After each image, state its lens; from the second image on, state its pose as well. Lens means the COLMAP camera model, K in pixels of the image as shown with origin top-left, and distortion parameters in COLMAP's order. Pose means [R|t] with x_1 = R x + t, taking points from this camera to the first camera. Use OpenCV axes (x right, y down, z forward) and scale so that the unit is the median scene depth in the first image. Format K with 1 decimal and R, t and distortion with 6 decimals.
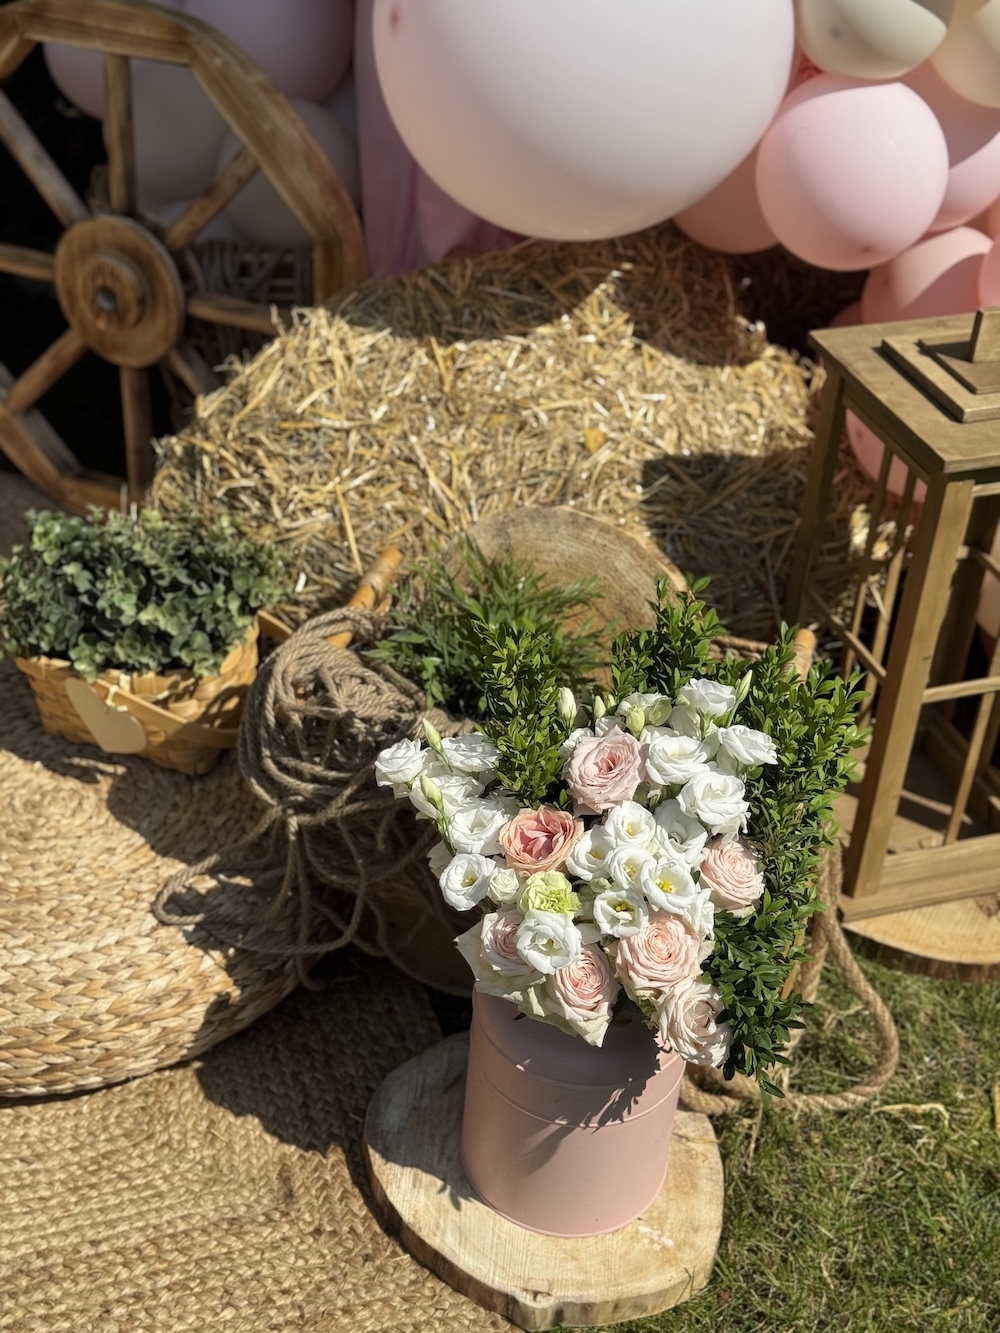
lens RADIAL K [[1858.7, 0, 483.7], [0, 1858.7, 677.3], [0, 0, 1]] dist [0.129058, 0.000000]
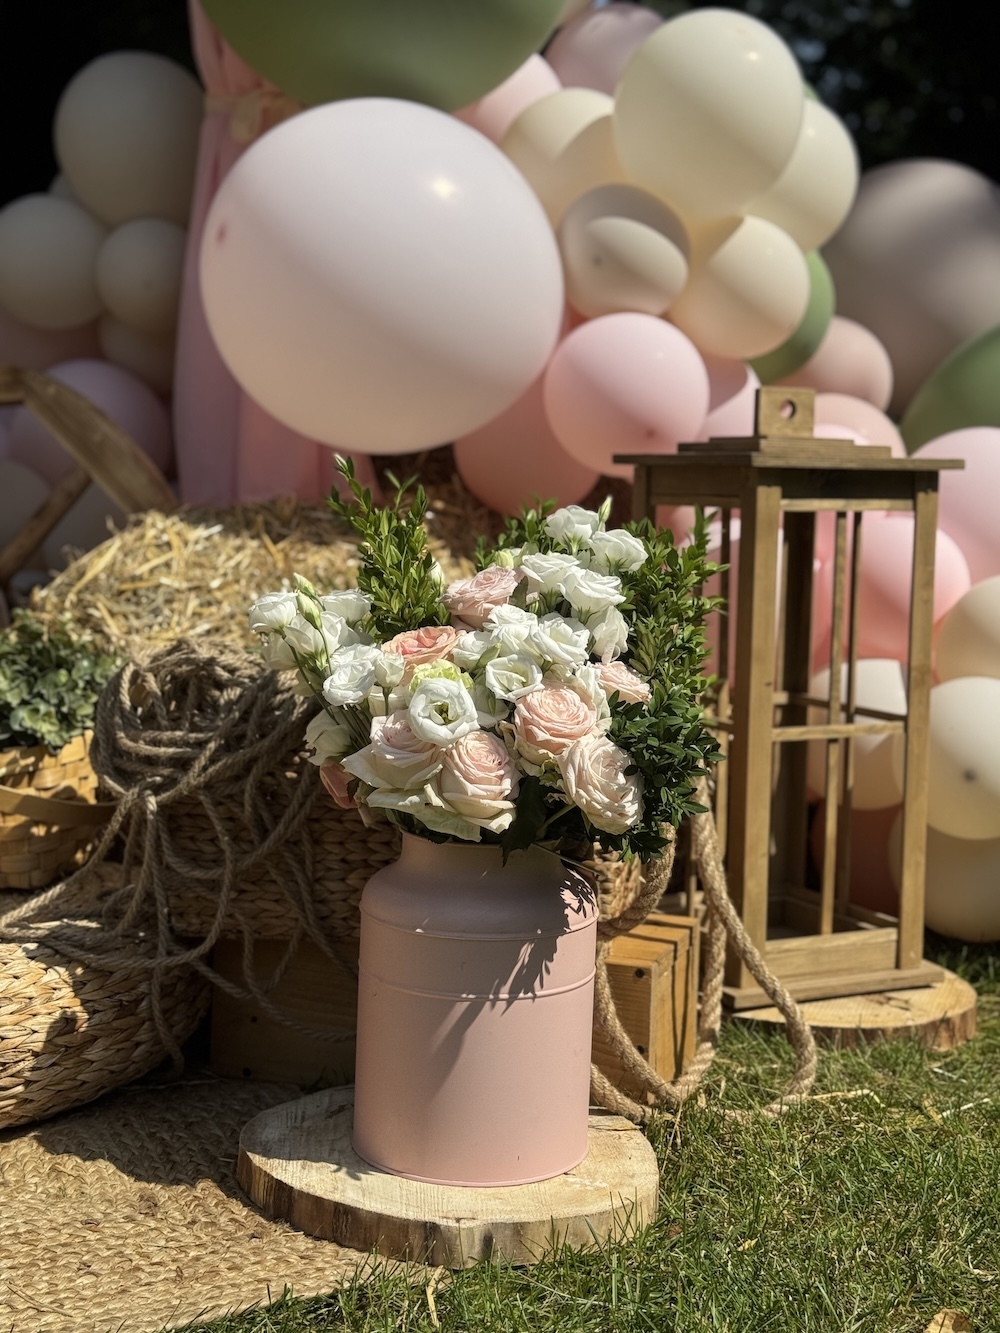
lens RADIAL K [[1858.7, 0, 516.2], [0, 1858.7, 682.6], [0, 0, 1]] dist [0.129058, 0.000000]
pose [[0.987326, -0.045777, 0.151960, -0.058134], [0.114790, 0.867176, -0.484592, 0.479319], [-0.109593, 0.495893, 0.861440, 0.132726]]
